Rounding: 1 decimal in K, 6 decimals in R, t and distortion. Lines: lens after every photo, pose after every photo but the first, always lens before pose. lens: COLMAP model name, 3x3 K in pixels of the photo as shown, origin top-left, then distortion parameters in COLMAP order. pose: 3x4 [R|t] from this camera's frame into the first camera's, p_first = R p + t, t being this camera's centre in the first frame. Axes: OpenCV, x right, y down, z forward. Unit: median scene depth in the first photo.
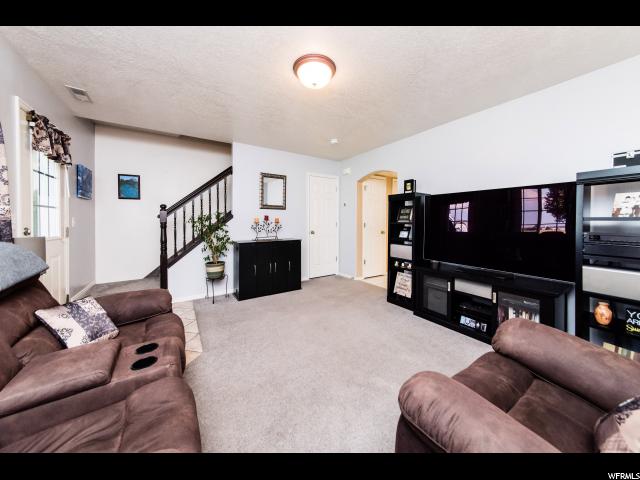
lens RADIAL K [[226.0, 0, 315.1], [0, 226.0, 220.5], [0, 0, 1]] dist [-0.000212, -0.000200]
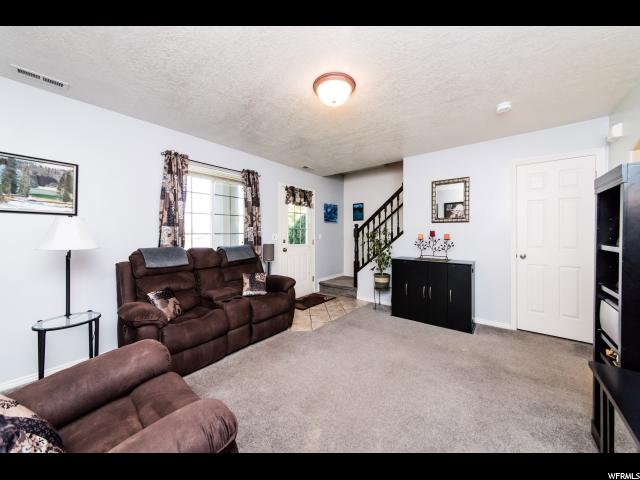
lens RADIAL K [[226.0, 0, 312.6], [0, 226.0, 232.3], [0, 0, 1]] dist [-0.000212, -0.000200]
pose [[0.314059, -0.010859, -0.949341, 0.459748], [-0.000890, 0.999931, -0.011732, -0.006074], [0.949403, 0.004530, 0.314028, 0.302613]]
